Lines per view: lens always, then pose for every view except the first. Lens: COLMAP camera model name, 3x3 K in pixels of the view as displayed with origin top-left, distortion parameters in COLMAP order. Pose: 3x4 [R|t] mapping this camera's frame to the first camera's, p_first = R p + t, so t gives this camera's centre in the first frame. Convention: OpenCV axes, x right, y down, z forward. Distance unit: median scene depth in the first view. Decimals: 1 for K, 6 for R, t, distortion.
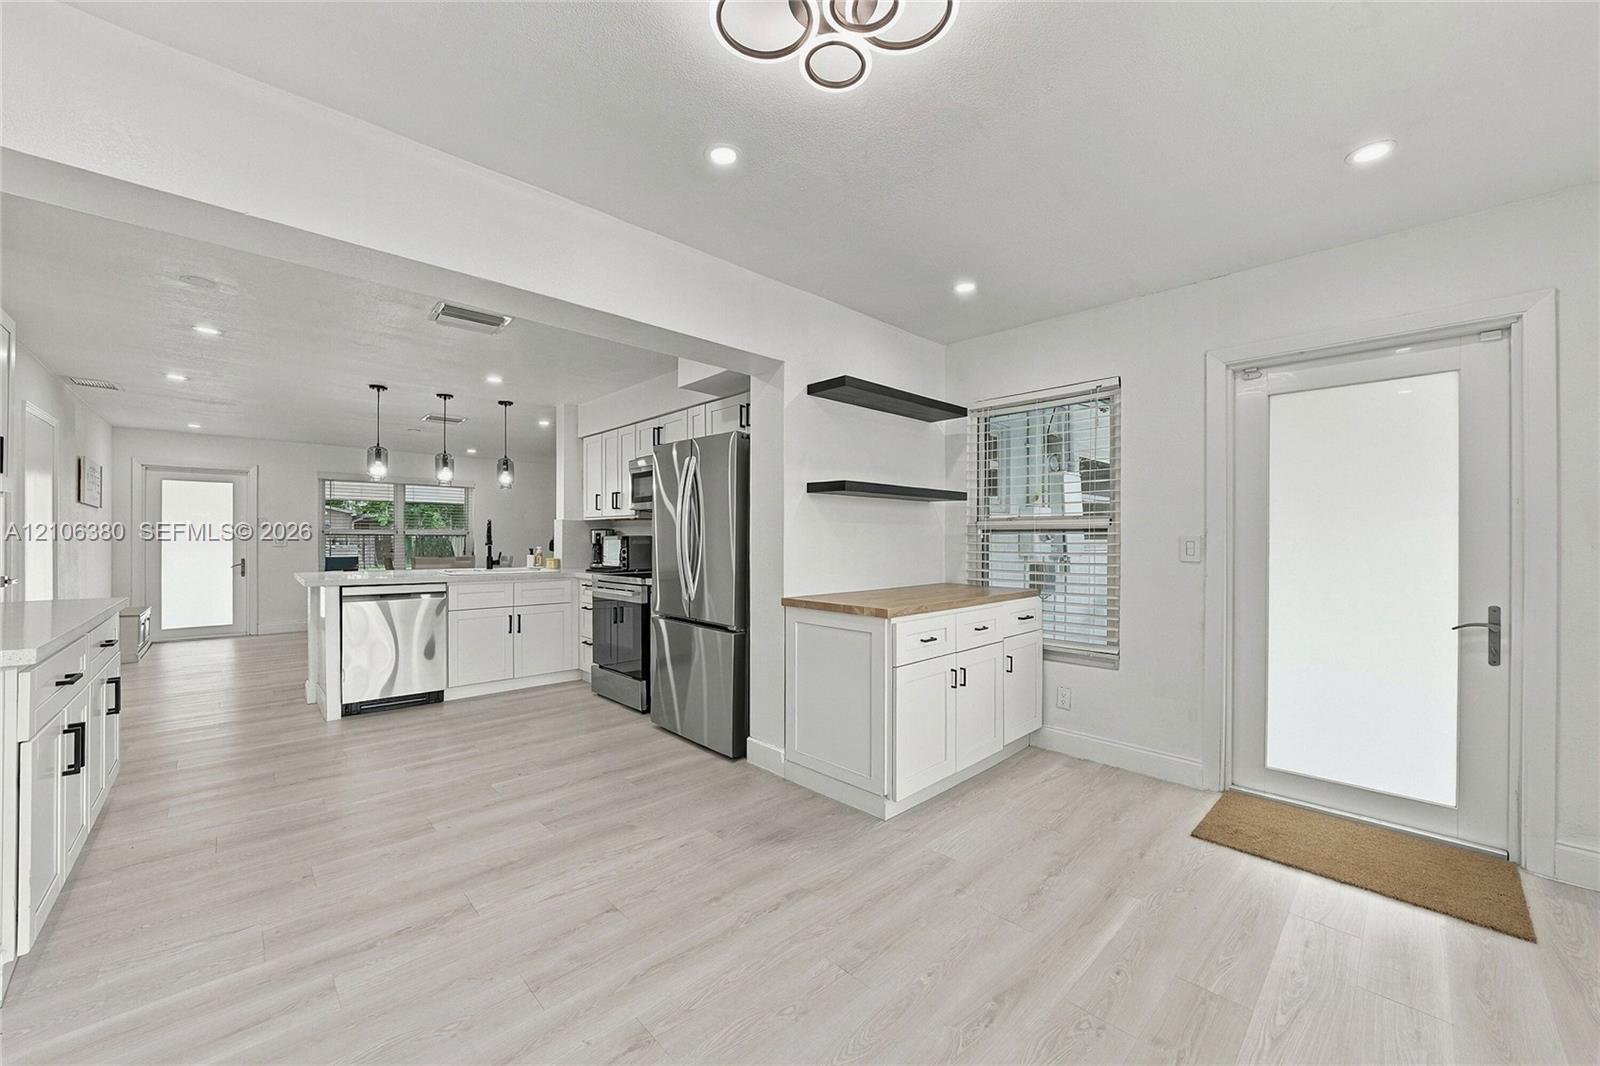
lens RADIAL K [[606.6, 0, 795.8], [0, 606.6, 536.0], [0, 0, 1]] dist [-0.020652, -0.000223]
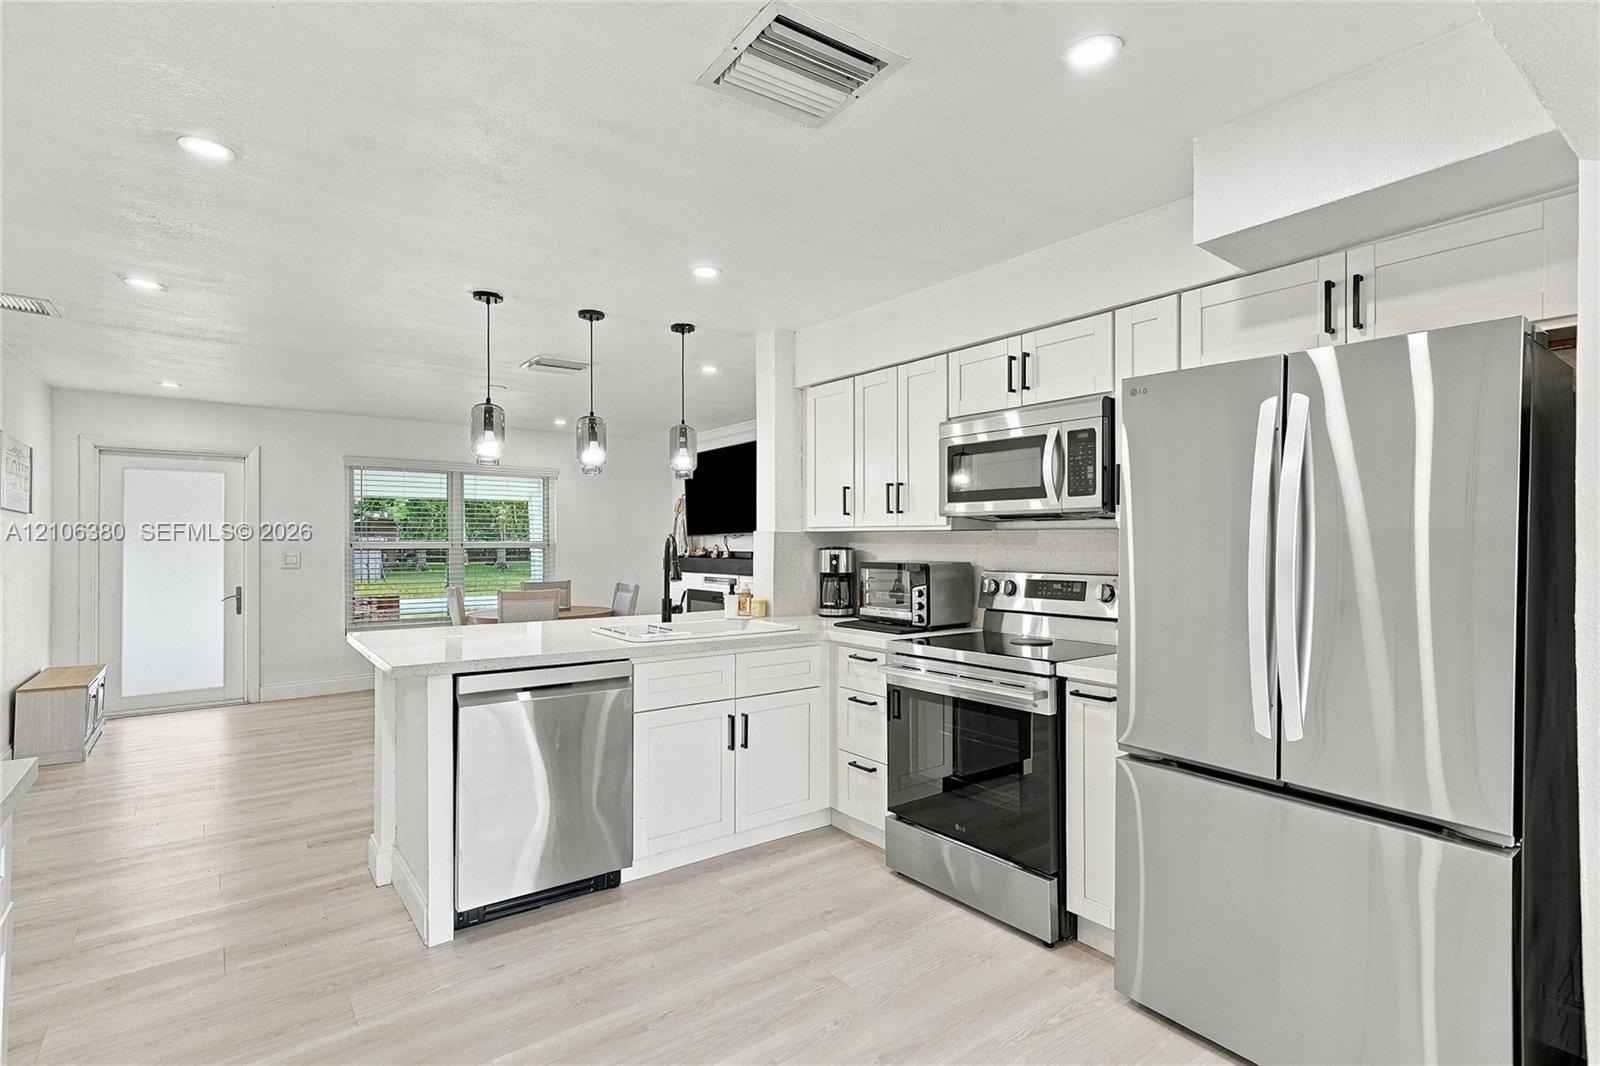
lens RADIAL K [[795.2, 0, 803.4], [0, 795.2, 532.8], [0, 0, 1]] dist [0.002269, 0.000679]
pose [[0.993444, -0.002497, -0.114293, -0.305339], [0.001716, 0.999974, -0.006932, -0.022974], [0.114308, 0.006691, 0.993423, 0.288410]]
